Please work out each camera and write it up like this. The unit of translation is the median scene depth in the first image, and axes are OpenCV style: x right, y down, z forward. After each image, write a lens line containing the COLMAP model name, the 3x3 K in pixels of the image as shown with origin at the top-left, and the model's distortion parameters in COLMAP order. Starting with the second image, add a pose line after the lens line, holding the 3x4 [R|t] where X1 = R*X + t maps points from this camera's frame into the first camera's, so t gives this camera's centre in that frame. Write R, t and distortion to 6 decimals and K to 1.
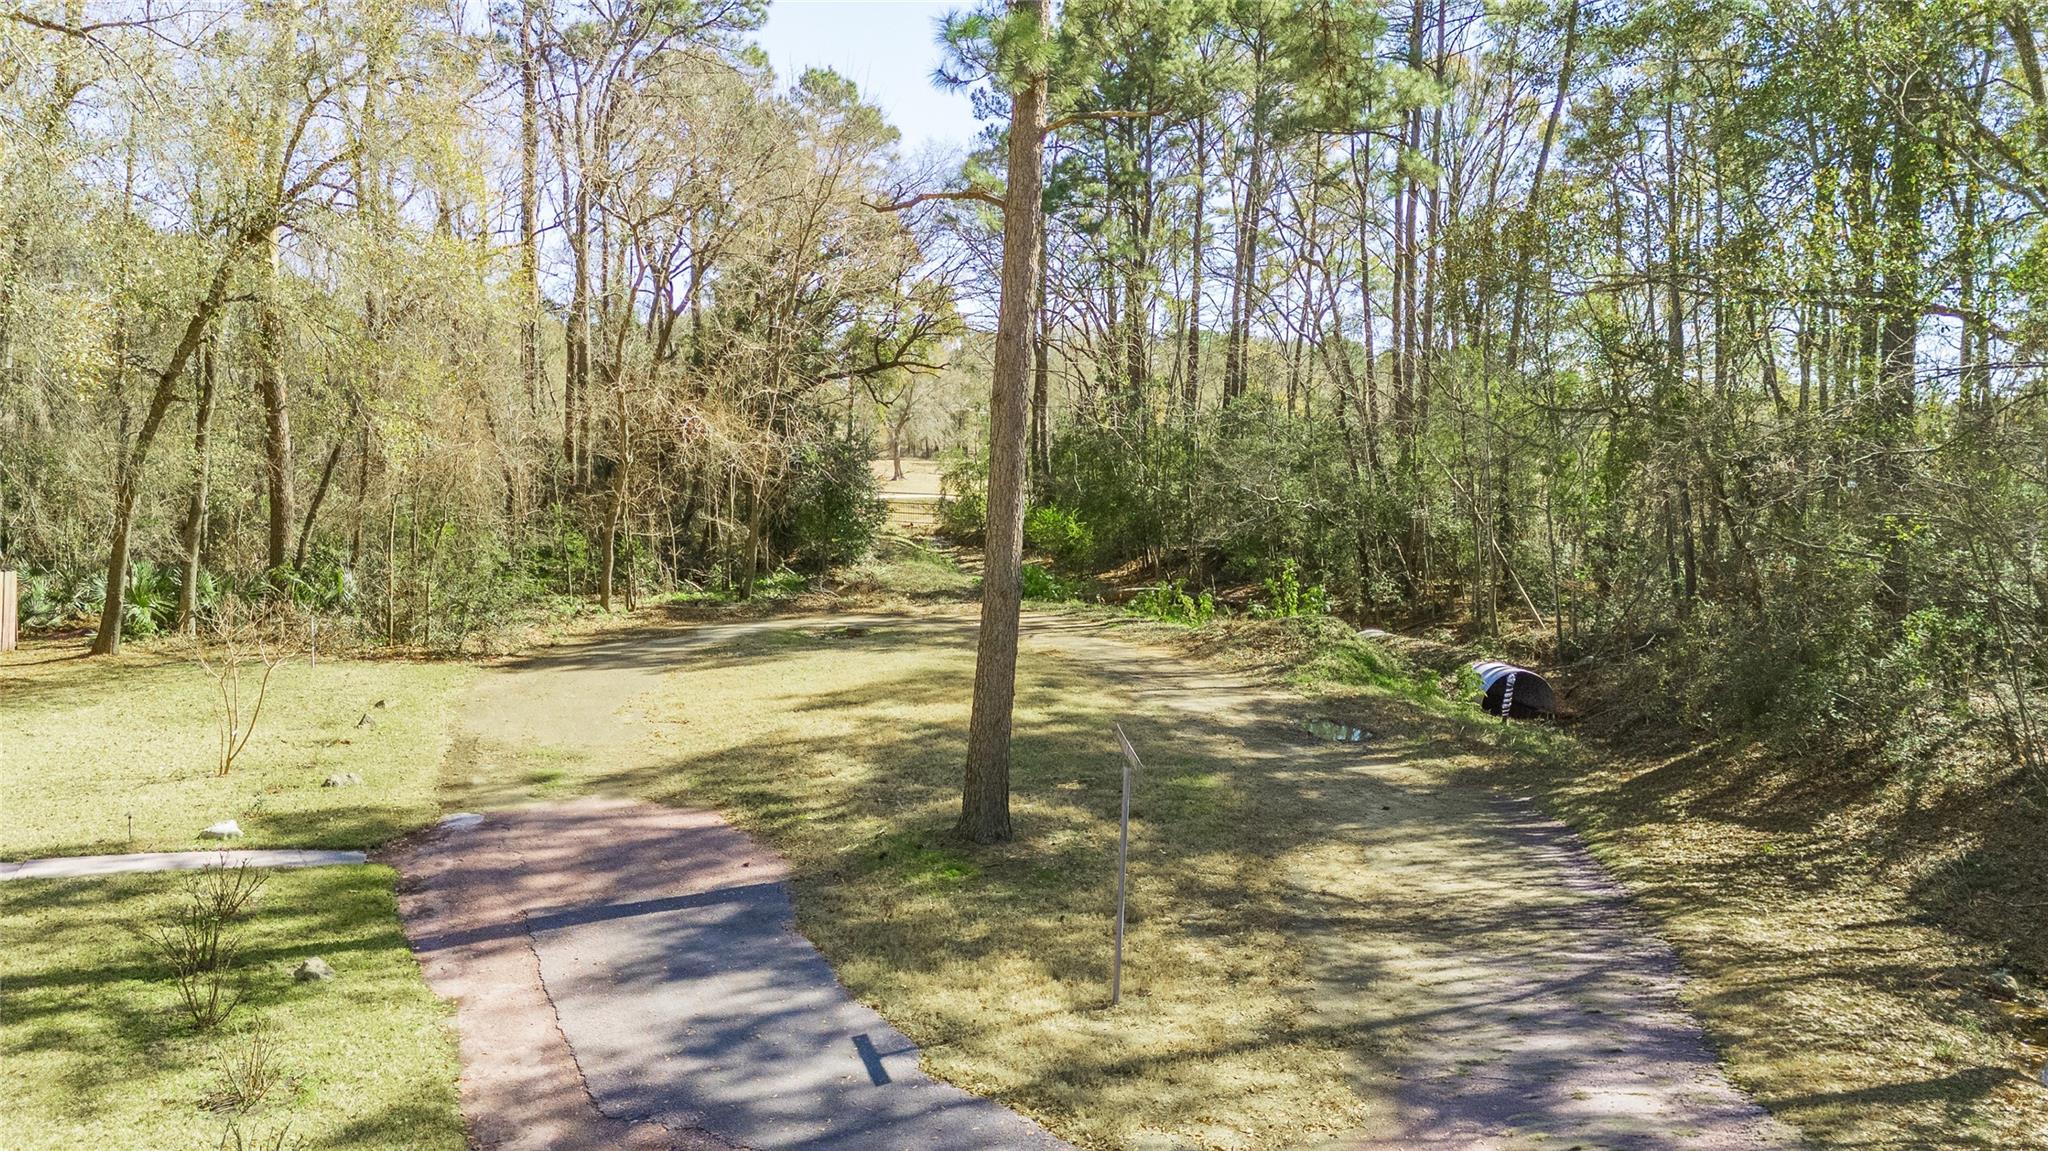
lens RADIAL K [[1490.0, 0, 1028.4], [0, 1490.0, 573.1], [0, 0, 1]] dist [0.060646, -0.059065]
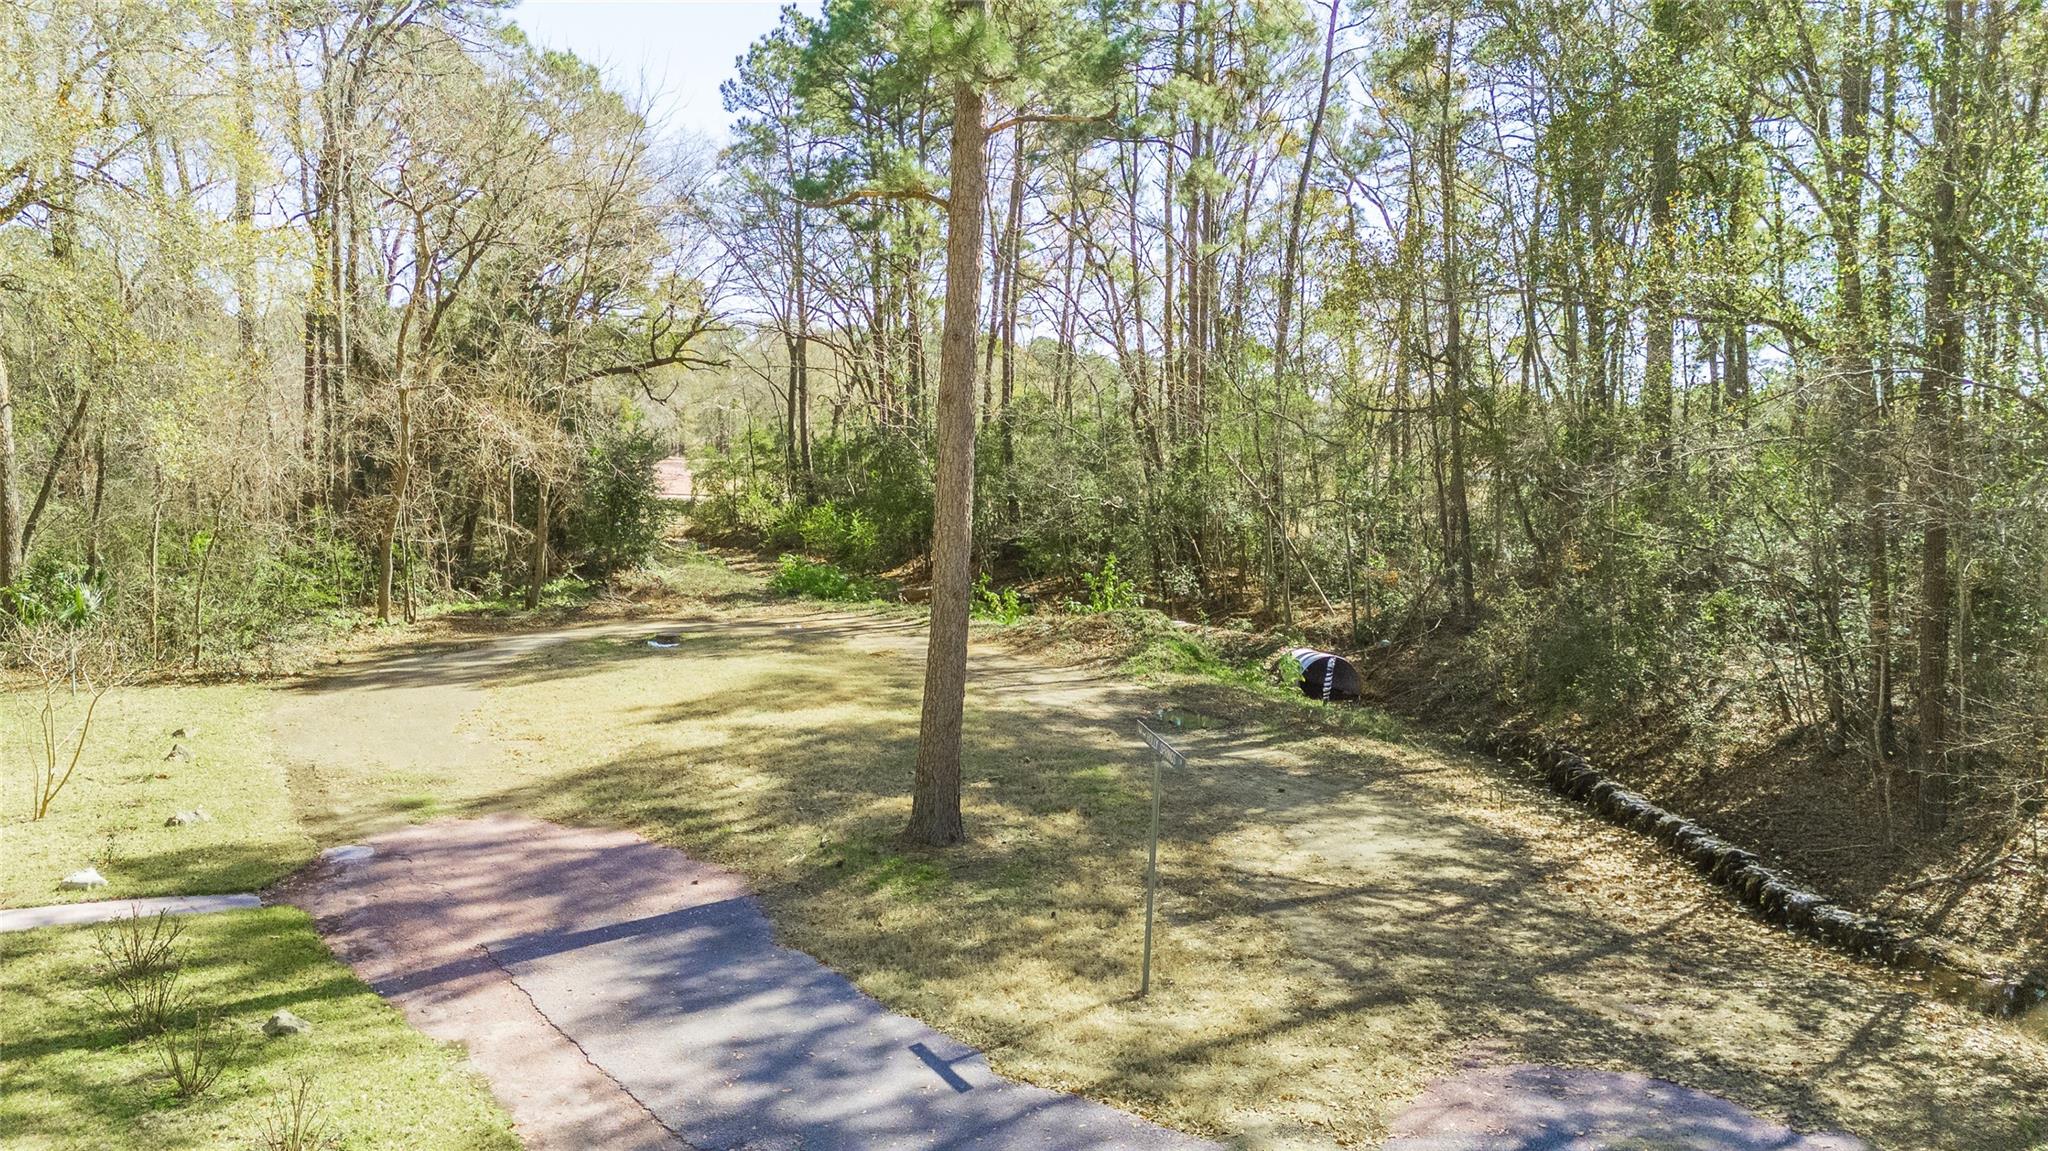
lens RADIAL K [[1490.0, 0, 1015.4], [0, 1490.0, 567.3], [0, 0, 1]] dist [0.060646, -0.059065]
pose [[0.981194, -0.021176, 0.191861, -0.147452], [0.021634, 0.999766, -0.000295, -0.002395], [-0.191810, 0.004440, 0.981422, 0.011999]]
